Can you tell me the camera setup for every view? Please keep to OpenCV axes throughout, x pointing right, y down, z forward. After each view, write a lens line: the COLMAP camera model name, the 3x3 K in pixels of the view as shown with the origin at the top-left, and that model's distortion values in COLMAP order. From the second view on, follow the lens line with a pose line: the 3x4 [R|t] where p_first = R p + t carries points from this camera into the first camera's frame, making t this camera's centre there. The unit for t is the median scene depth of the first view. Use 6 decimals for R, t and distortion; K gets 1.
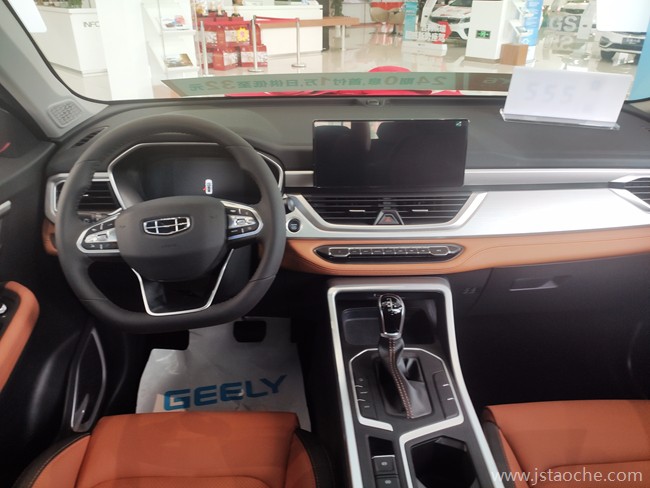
lens RADIAL K [[488.9, 0, 325.7], [0, 488.9, 243.8], [0, 0, 1]] dist [0.055037, -0.072016]
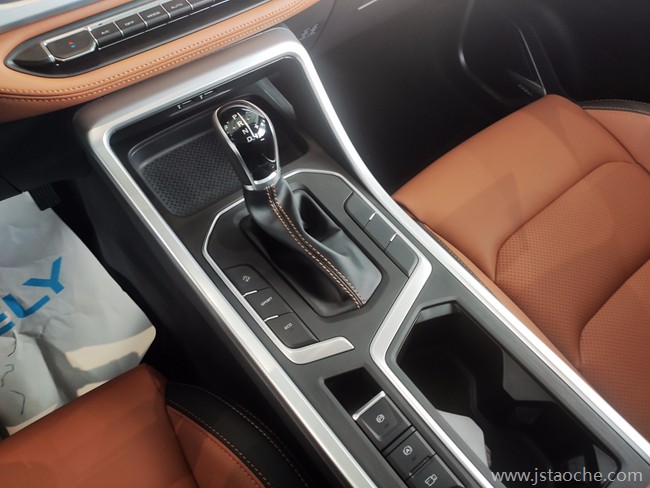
lens RADIAL K [[488.9, 0, 317.5], [0, 488.9, 238.3], [0, 0, 1]] dist [0.055037, -0.072016]
pose [[0.813500, -0.471331, 0.340685, -0.024520], [0.245771, 0.809548, 0.533131, -0.024720], [-0.527082, -0.349972, 0.774406, 0.513493]]
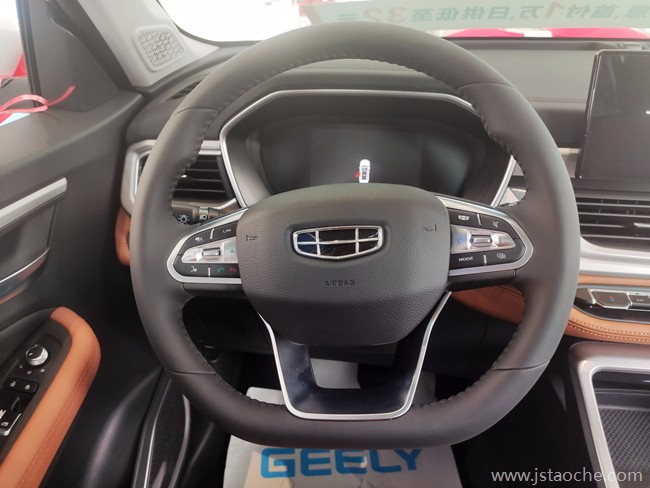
lens RADIAL K [[488.9, 0, 324.6], [0, 488.9, 240.0], [0, 0, 1]] dist [0.055037, -0.072016]
pose [[0.987538, 0.064072, -0.143750, -0.220443], [-0.063703, 0.997943, 0.007174, -0.033983], [0.143914, 0.002072, 0.989588, 0.421699]]
